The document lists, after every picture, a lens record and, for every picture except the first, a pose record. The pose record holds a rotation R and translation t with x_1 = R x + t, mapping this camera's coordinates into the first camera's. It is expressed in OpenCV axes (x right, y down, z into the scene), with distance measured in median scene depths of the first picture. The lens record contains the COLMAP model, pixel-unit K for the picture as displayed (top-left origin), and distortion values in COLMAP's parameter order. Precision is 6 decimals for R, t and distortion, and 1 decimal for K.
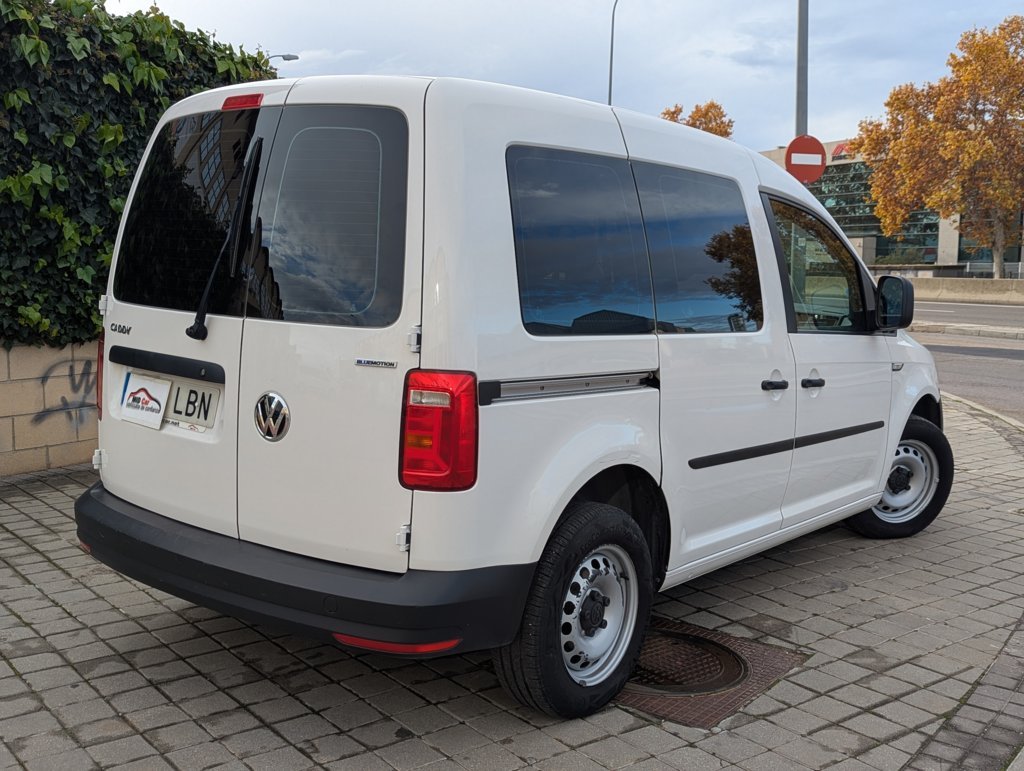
lens RADIAL K [[1110.4, 0, 512.0], [0, 1110.4, 385.5], [0, 0, 1]] dist [0.055899, 0.015330]
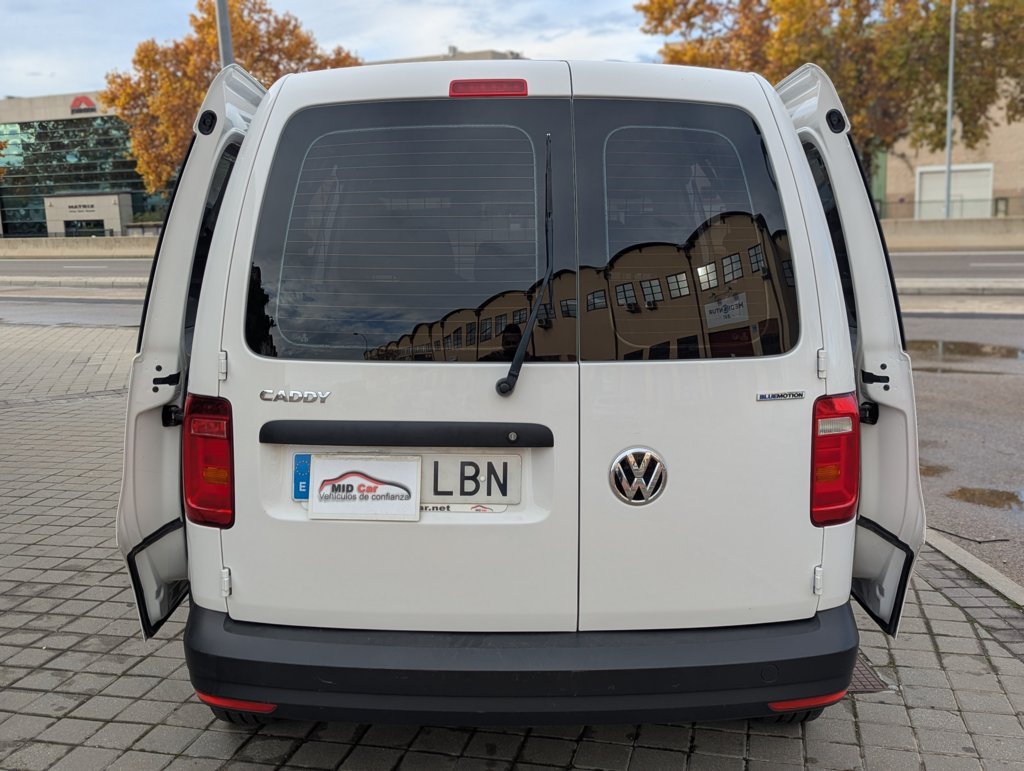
lens RADIAL K [[1110.4, 0, 512.0], [0, 1110.4, 385.5], [0, 0, 1]] dist [0.055899, 0.015330]
pose [[0.778180, -0.131486, 0.614123, -0.718816], [0.107010, 0.991299, 0.076644, -0.102784], [-0.618857, 0.006074, 0.785480, 0.367287]]
